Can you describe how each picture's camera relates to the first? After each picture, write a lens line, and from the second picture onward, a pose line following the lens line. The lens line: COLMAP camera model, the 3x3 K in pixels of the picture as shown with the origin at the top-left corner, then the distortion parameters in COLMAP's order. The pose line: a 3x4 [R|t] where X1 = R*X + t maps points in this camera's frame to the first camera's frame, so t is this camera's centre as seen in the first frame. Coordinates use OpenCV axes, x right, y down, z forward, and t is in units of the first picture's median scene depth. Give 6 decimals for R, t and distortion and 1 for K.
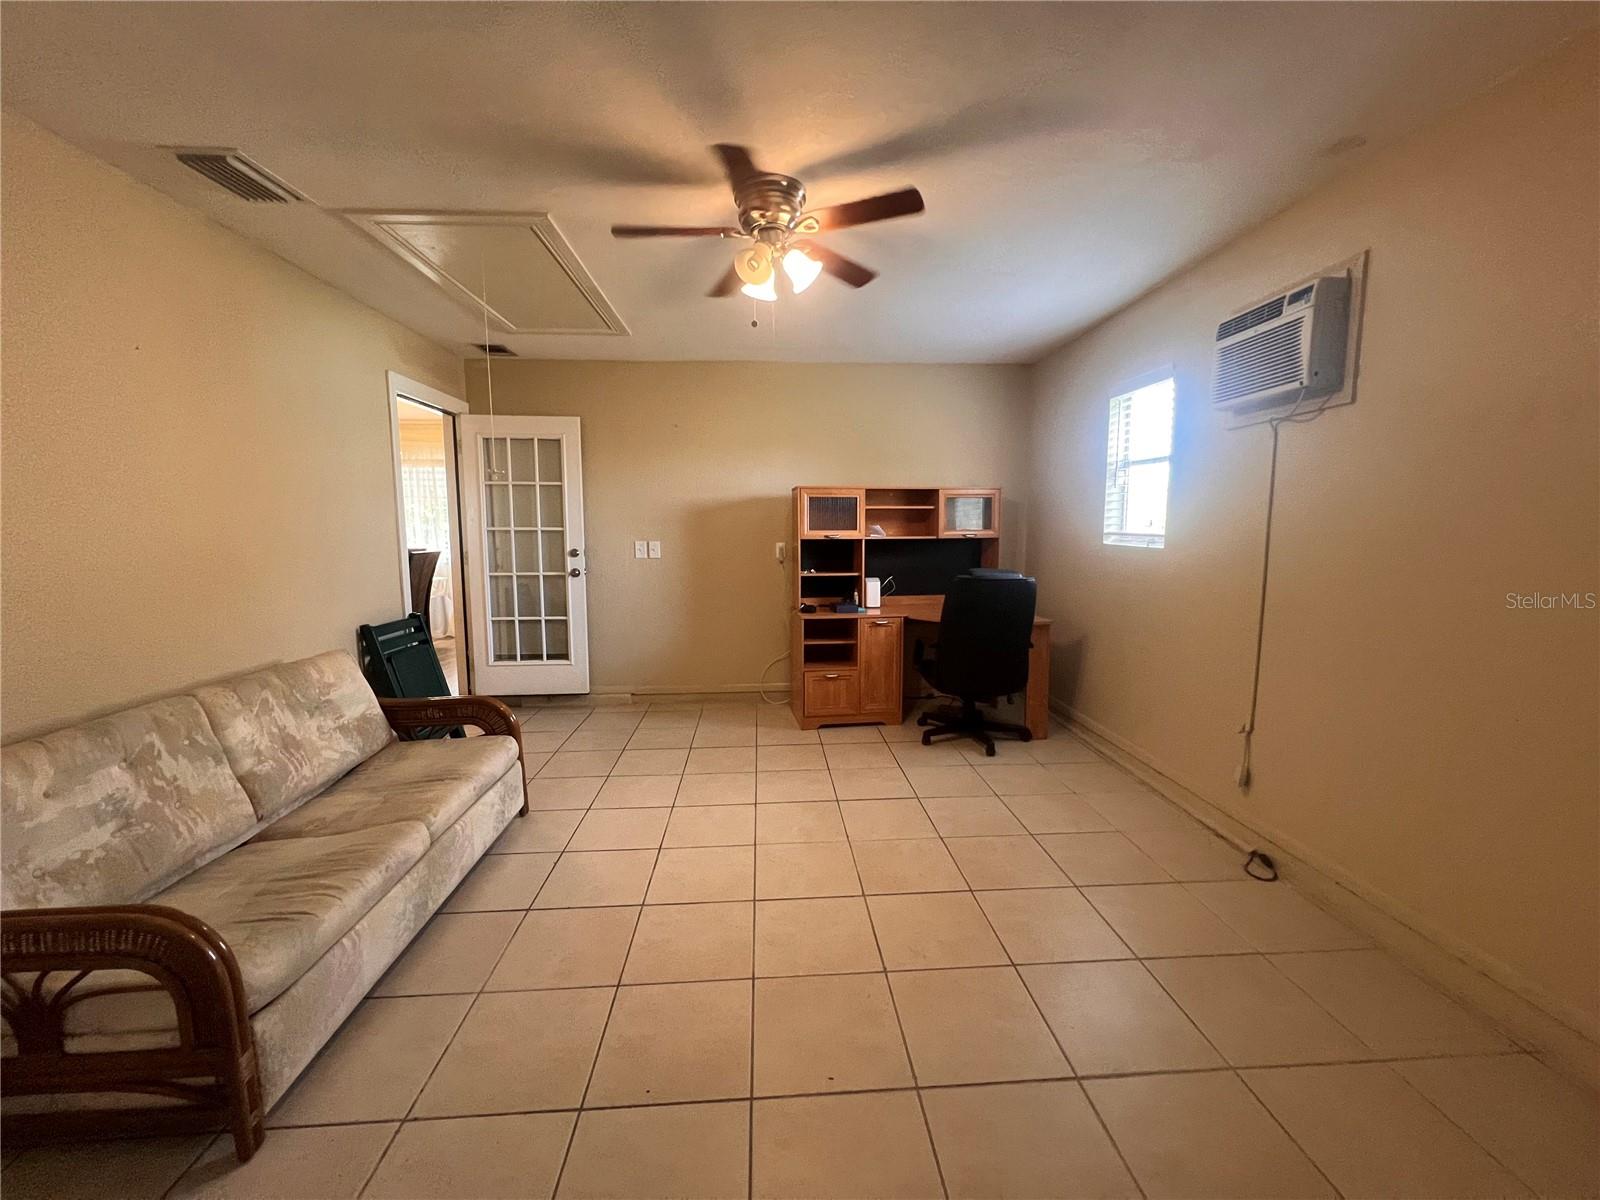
lens RADIAL K [[644.0, 0, 800.9], [0, 644.0, 596.9], [0, 0, 1]] dist [0.000200, 0.000007]
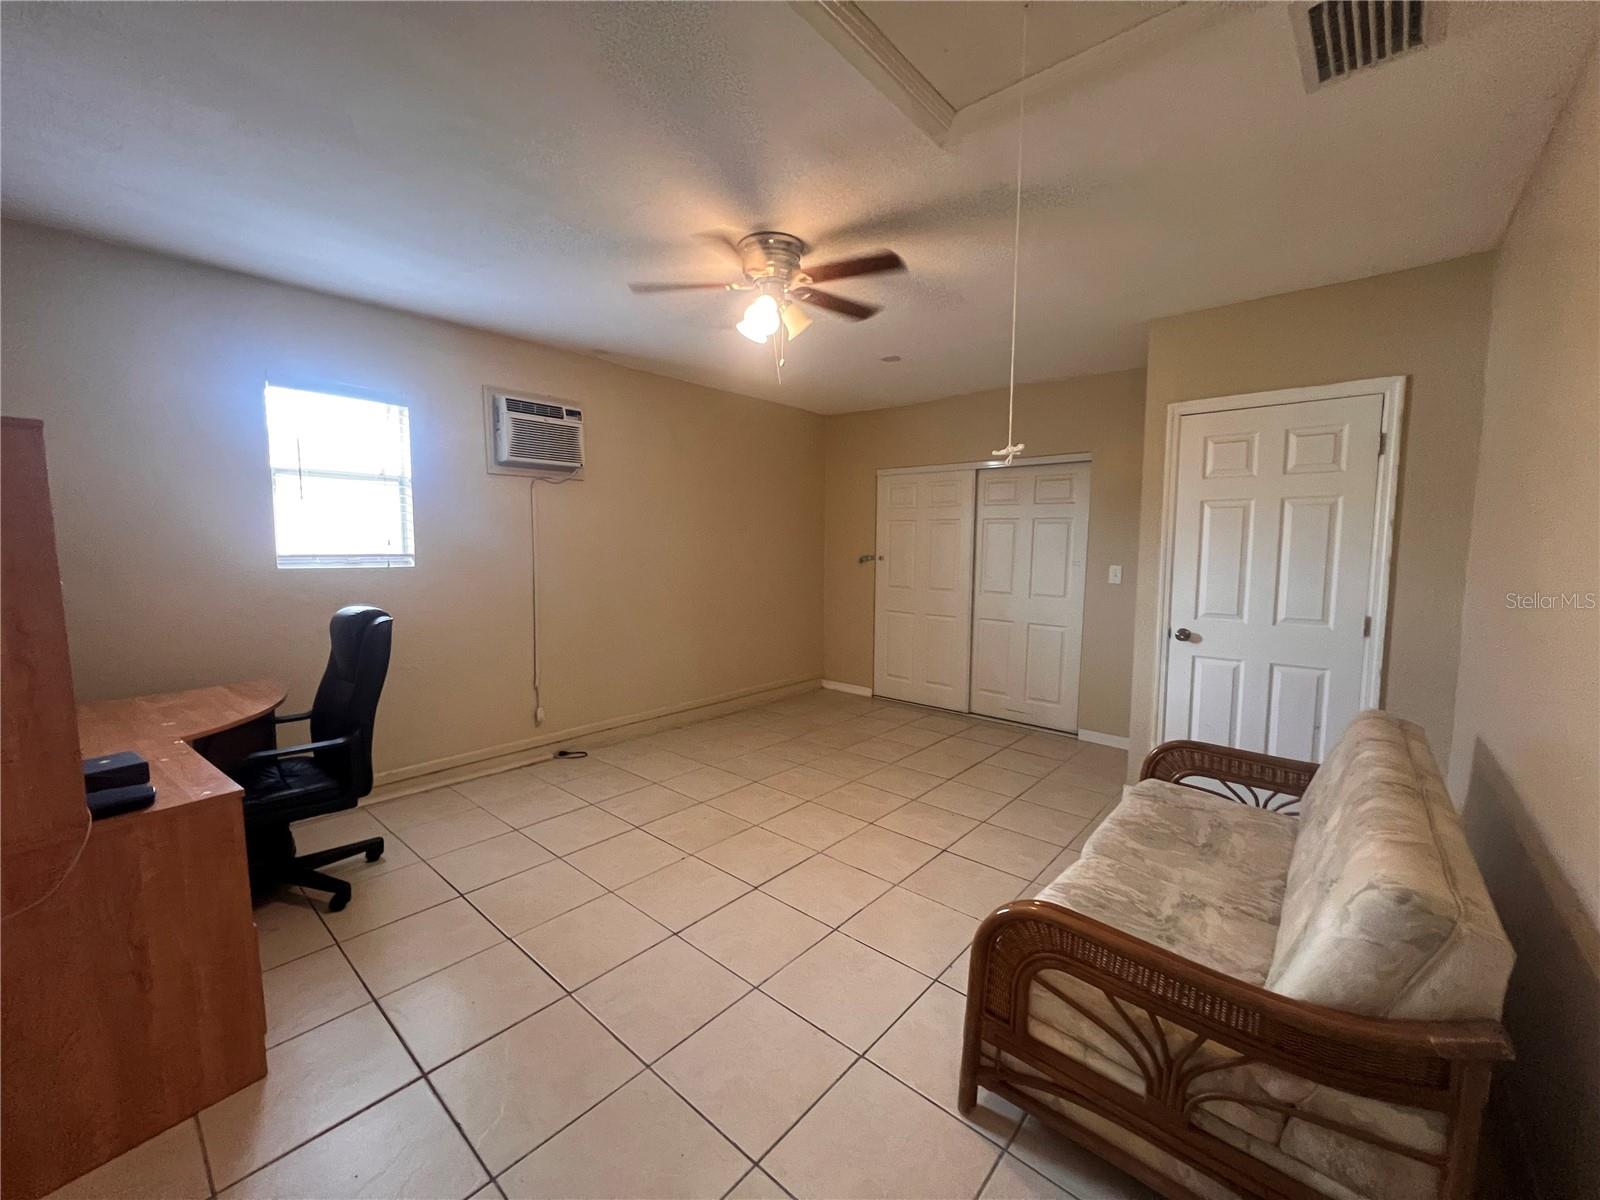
lens RADIAL K [[644.0, 0, 798.0], [0, 644.0, 599.0], [0, 0, 1]] dist [0.000200, 0.000007]
pose [[-0.707295, -0.067414, 0.703697, -0.808631], [0.073886, 0.982941, 0.168429, -0.198203], [-0.703047, 0.171122, -0.690248, 1.647311]]
